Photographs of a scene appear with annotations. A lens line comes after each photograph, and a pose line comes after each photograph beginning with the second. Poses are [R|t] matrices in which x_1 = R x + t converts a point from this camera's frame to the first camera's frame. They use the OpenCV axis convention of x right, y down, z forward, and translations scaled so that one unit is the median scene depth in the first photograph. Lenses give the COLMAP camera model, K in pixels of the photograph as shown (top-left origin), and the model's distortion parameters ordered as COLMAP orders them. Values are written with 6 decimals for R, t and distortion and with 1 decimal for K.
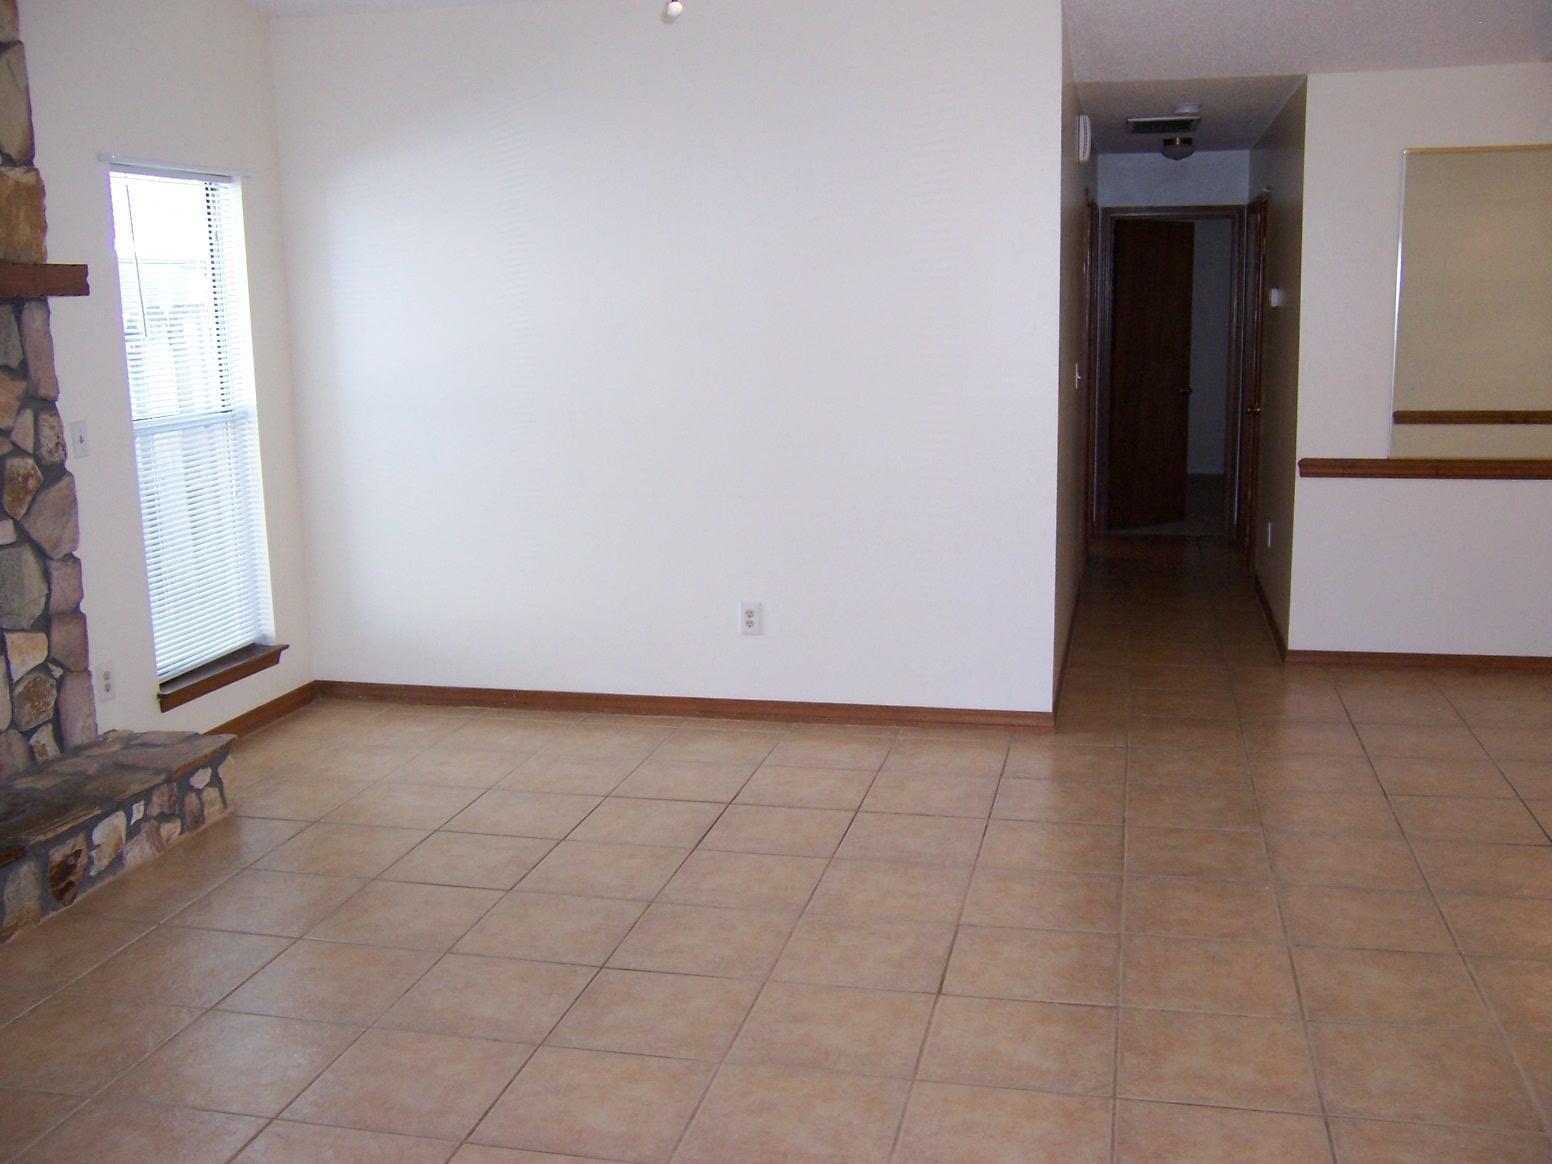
lens RADIAL K [[1554.2, 0, 787.2], [0, 1554.2, 585.7], [0, 0, 1]] dist [-0.119339, 0.241717]
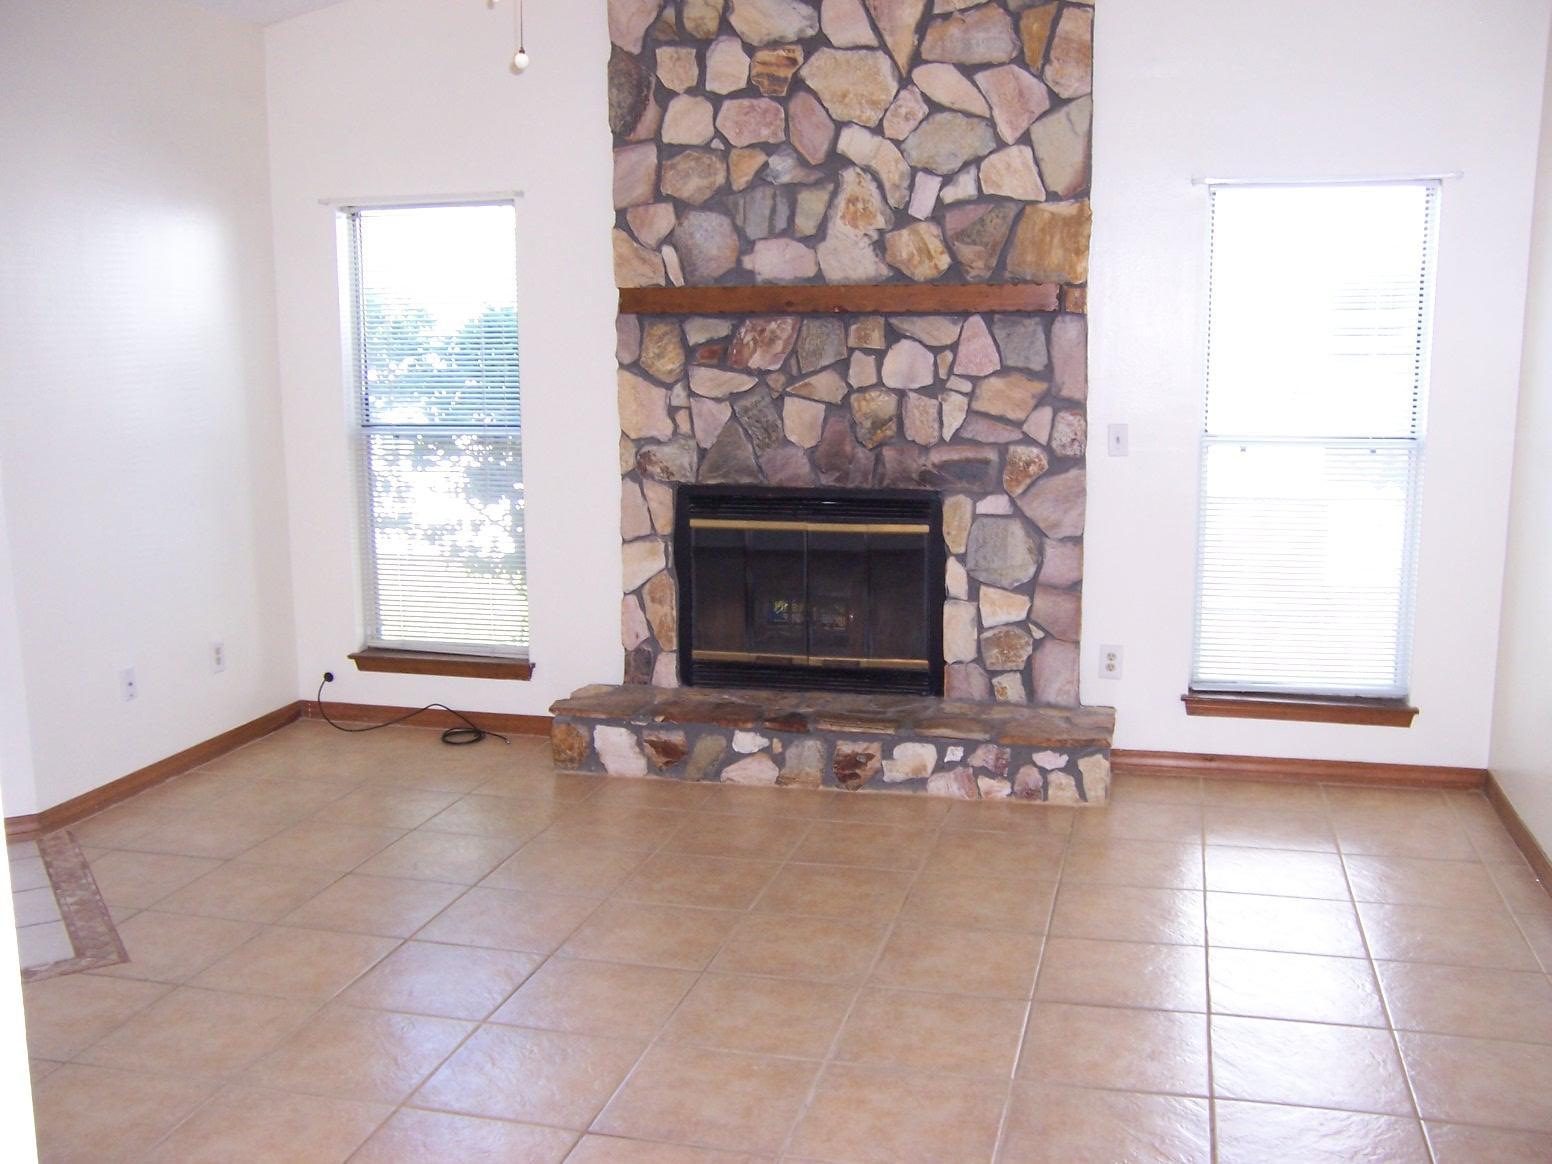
lens RADIAL K [[1554.2, 0, 787.2], [0, 1554.2, 585.7], [0, 0, 1]] dist [-0.119339, 0.241717]
pose [[-0.014937, 0.185059, -0.982614, 0.689054], [-0.180863, 0.966013, 0.184681, -0.165085], [0.983395, 0.180477, 0.019041, 0.806641]]
